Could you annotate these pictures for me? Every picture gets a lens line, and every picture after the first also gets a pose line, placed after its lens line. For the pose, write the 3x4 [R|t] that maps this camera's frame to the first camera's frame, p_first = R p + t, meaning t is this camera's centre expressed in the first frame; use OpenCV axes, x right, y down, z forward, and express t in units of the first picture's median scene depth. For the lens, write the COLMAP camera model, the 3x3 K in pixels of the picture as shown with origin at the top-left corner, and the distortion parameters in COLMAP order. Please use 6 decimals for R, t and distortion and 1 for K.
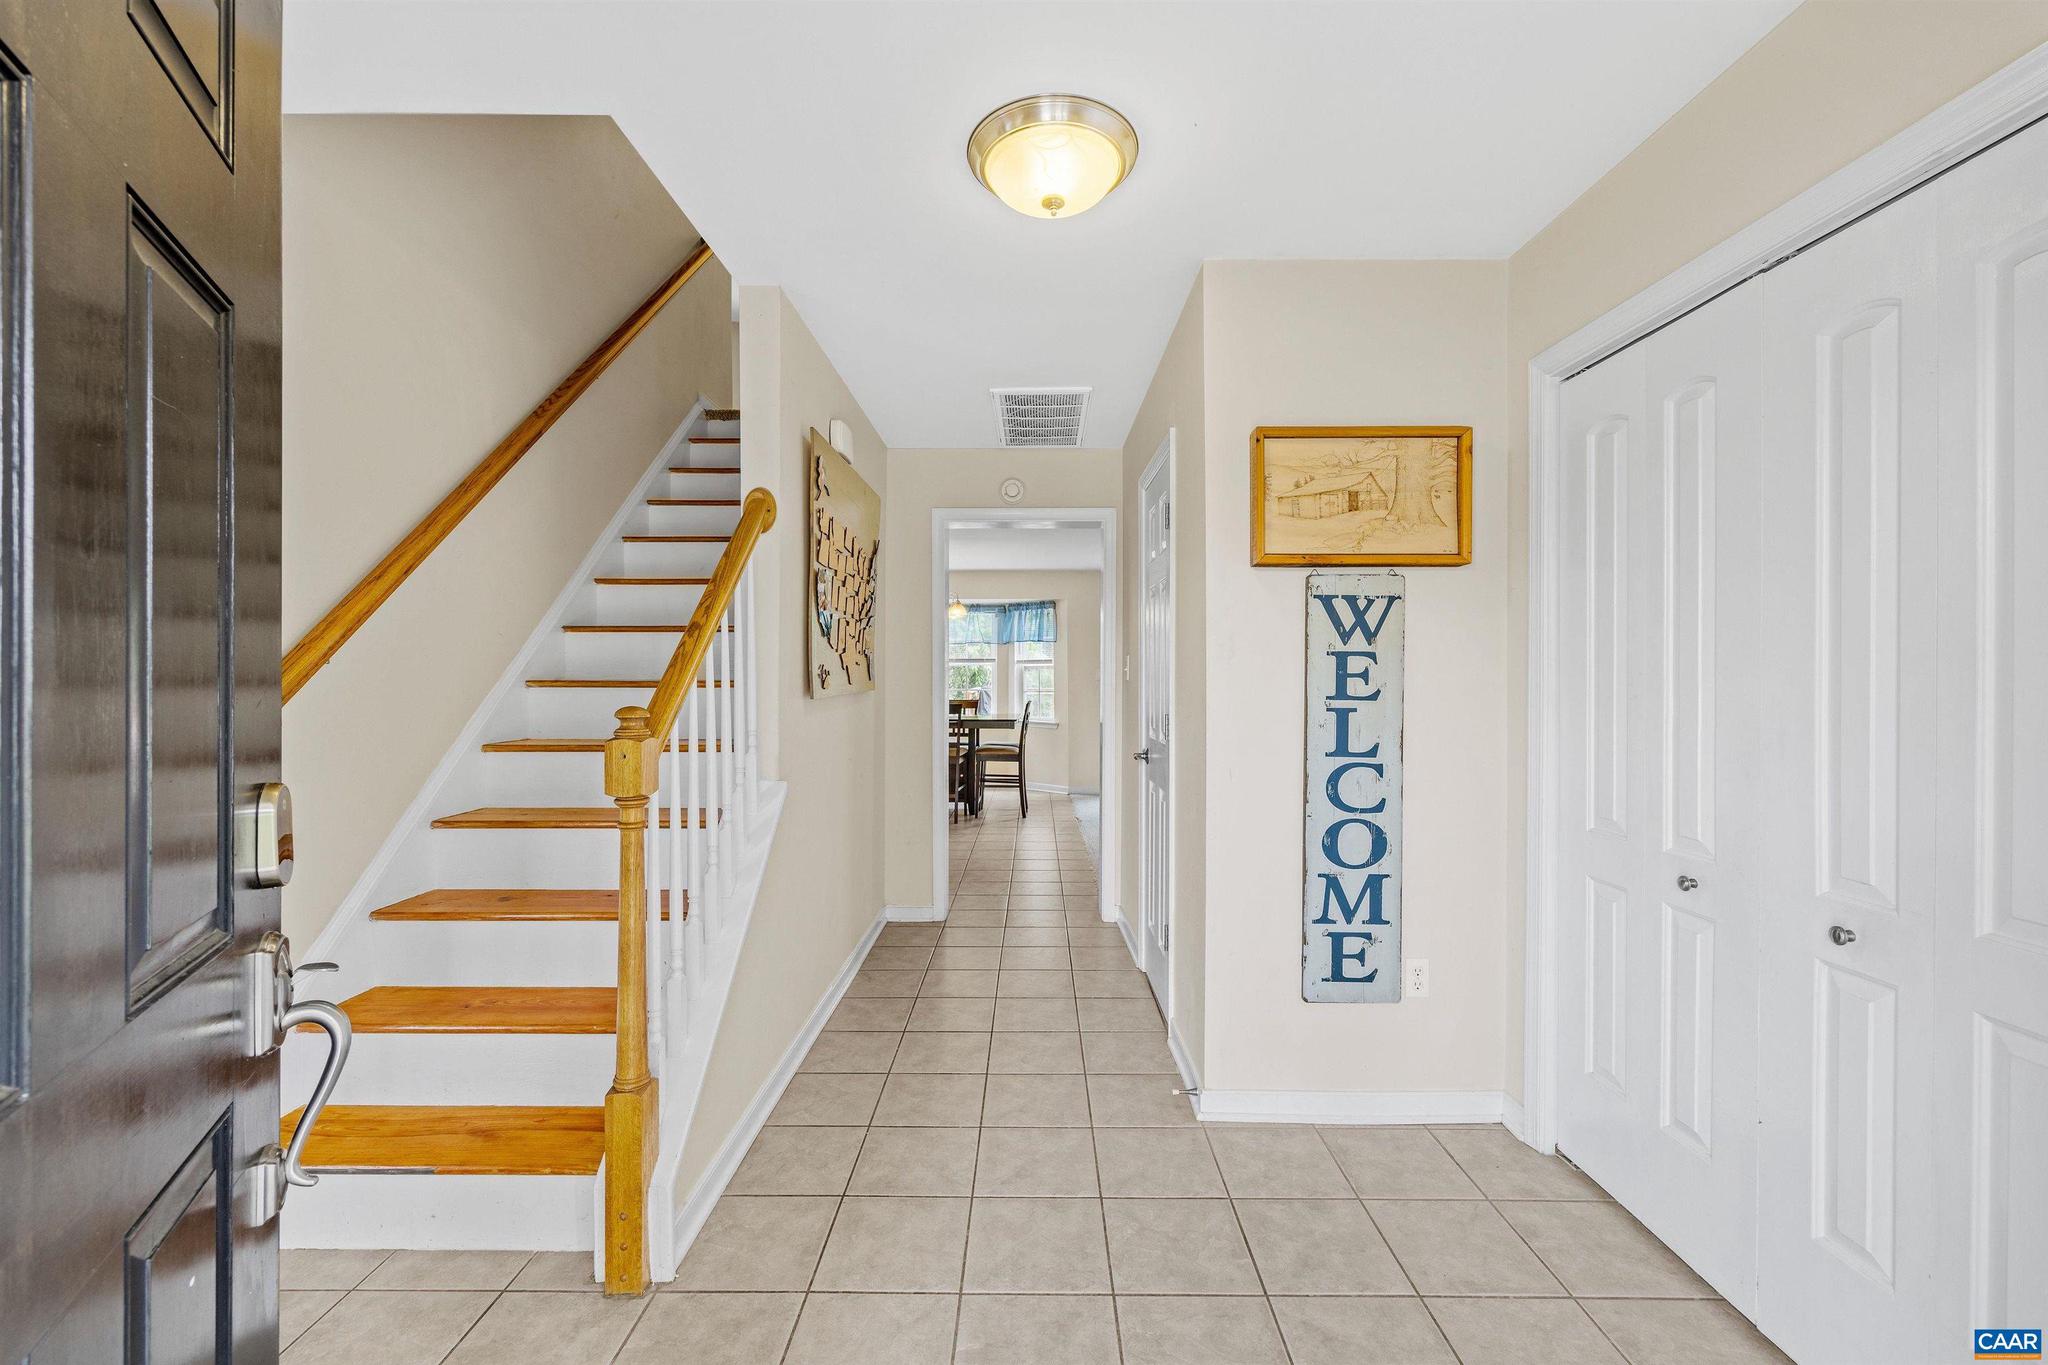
lens RADIAL K [[820.9, 0, 1011.1], [0, 820.9, 677.8], [0, 0, 1]] dist [-0.003407, -0.000675]
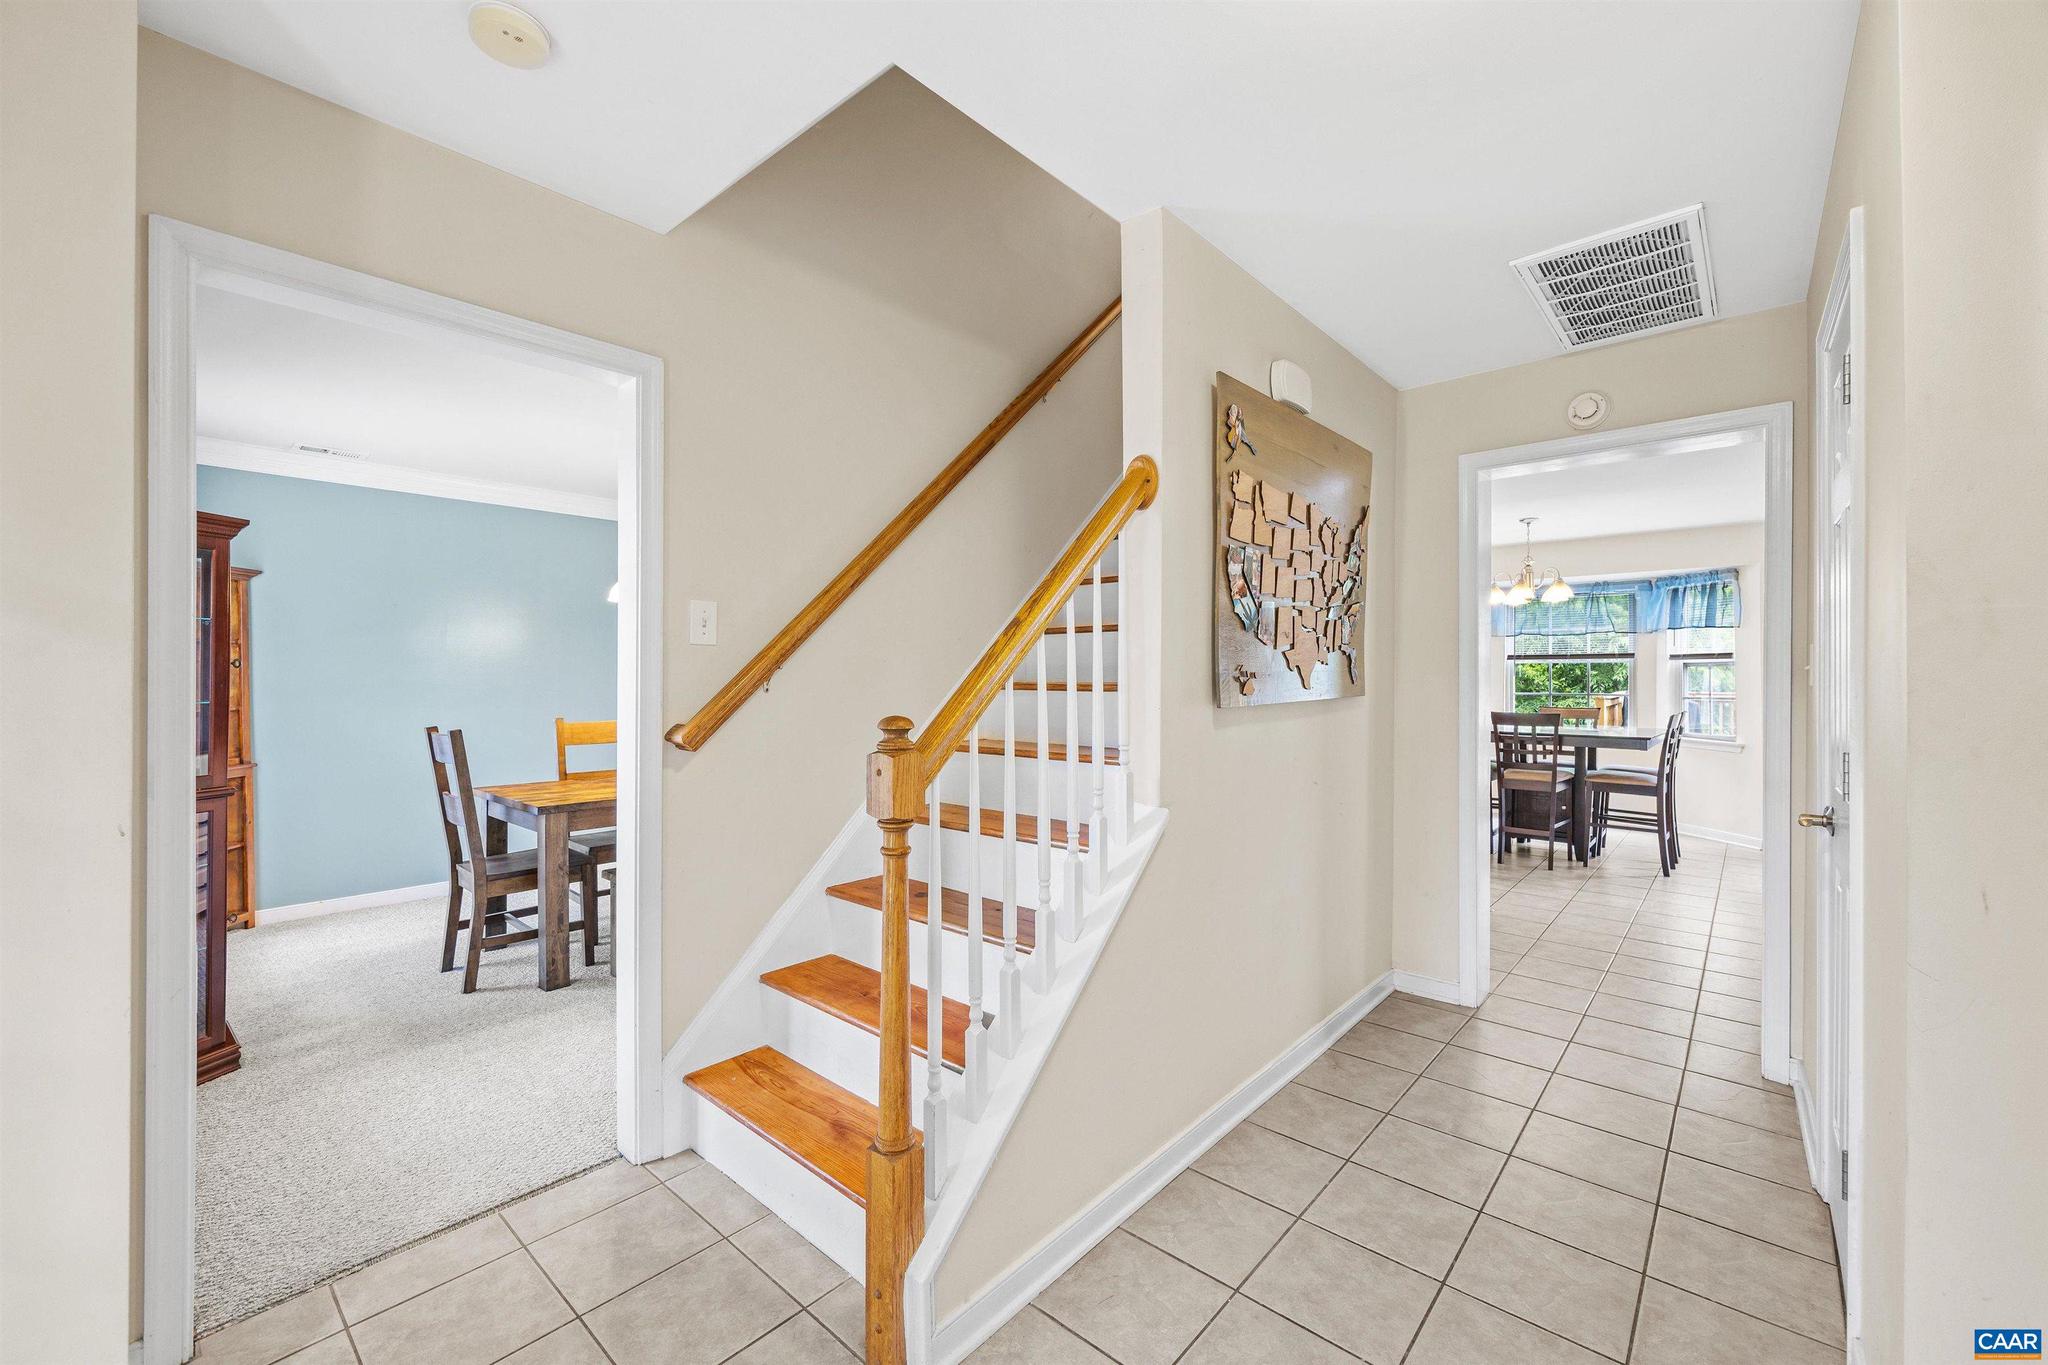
lens RADIAL K [[820.9, 0, 1011.1], [0, 820.9, 677.8], [0, 0, 1]] dist [-0.003407, -0.000675]
pose [[0.760632, 0.000953, -0.649183, 0.094119], [-0.000341, 0.999999, 0.001069, -0.003767], [0.649183, -0.000592, 0.760632, 0.191526]]
